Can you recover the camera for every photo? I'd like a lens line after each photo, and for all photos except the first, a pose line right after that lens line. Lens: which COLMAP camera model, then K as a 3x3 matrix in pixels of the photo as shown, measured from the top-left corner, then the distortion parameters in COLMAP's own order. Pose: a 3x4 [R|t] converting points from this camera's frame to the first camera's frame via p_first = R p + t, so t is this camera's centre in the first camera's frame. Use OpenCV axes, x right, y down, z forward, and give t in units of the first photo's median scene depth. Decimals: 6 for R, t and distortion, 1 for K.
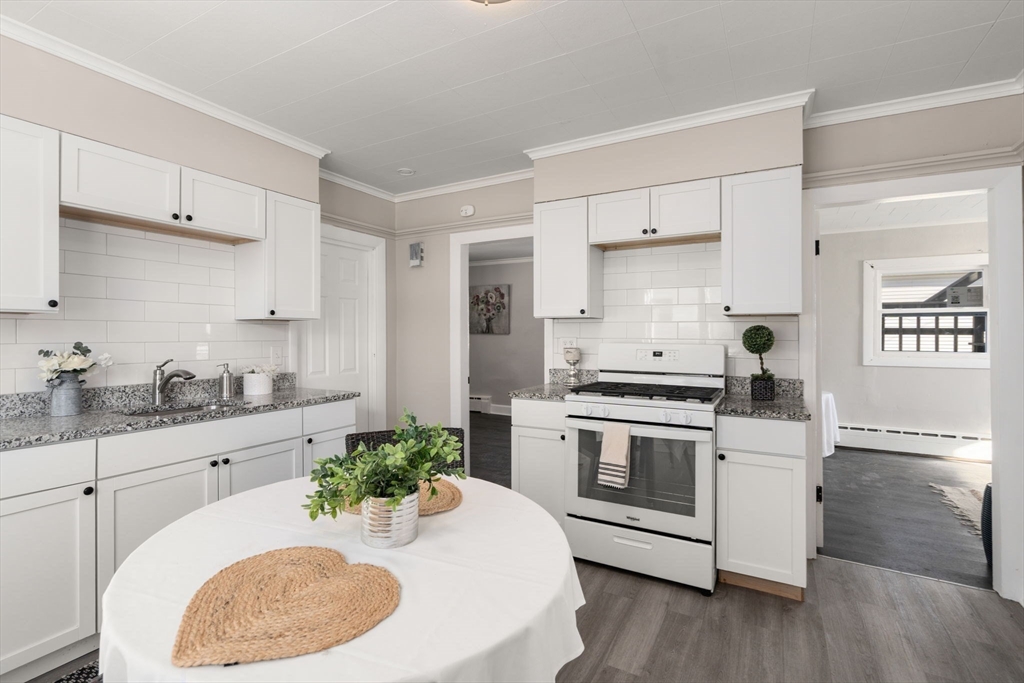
lens RADIAL K [[475.0, 0, 510.6], [0, 475.0, 337.1], [0, 0, 1]] dist [-0.000934, 0.000374]
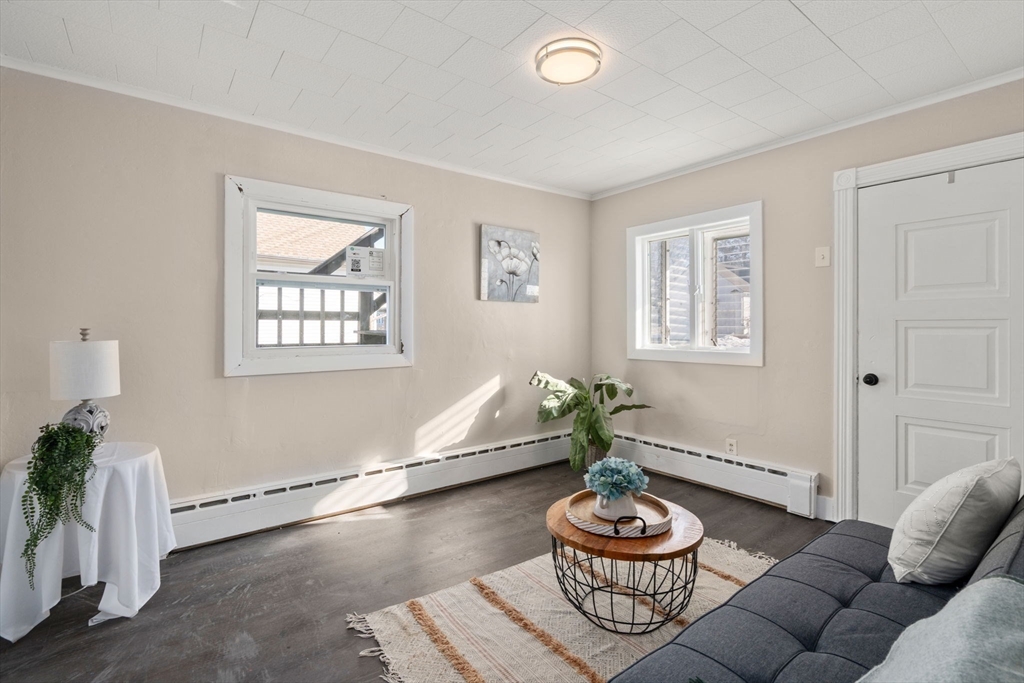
lens RADIAL K [[475.0, 0, 512.7], [0, 475.0, 325.1], [0, 0, 1]] dist [-0.000934, 0.000374]
pose [[0.396084, 0.000620, 0.918214, 0.387896], [-0.000060, 1.000000, -0.000650, 0.003756], [-0.918214, 0.000202, 0.396084, 0.501277]]
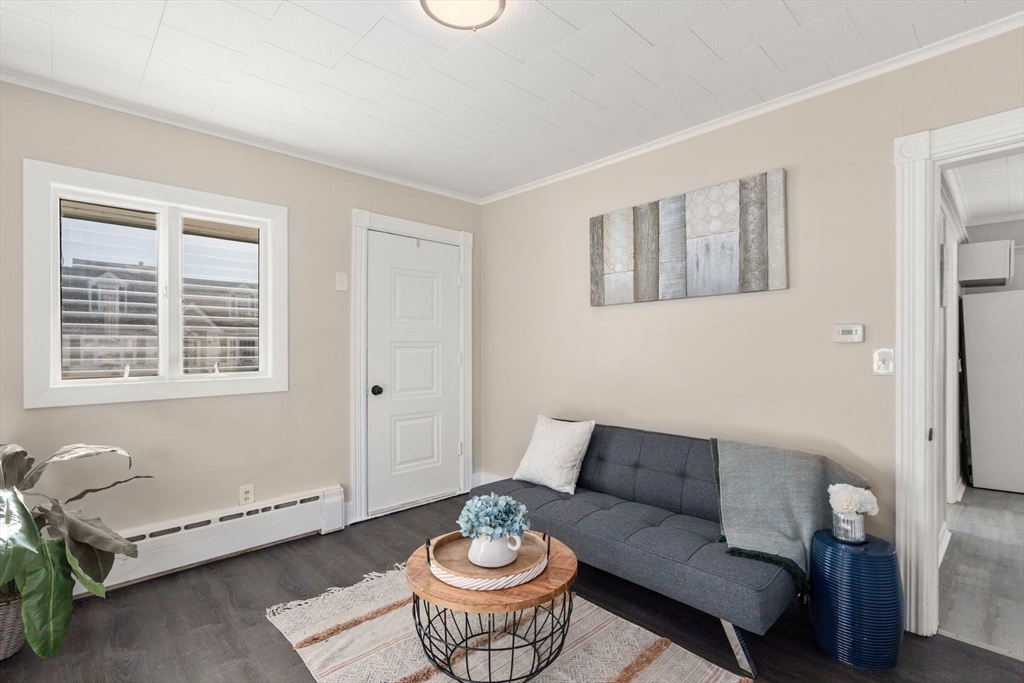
lens RADIAL K [[475.0, 0, 516.1], [0, 475.0, 342.4], [0, 0, 1]] dist [-0.000934, 0.000374]
pose [[-0.954696, 0.003929, 0.297558, 0.661691], [0.000792, 0.999943, -0.010664, 0.006570], [-0.297583, -0.009945, -0.954644, 0.904520]]
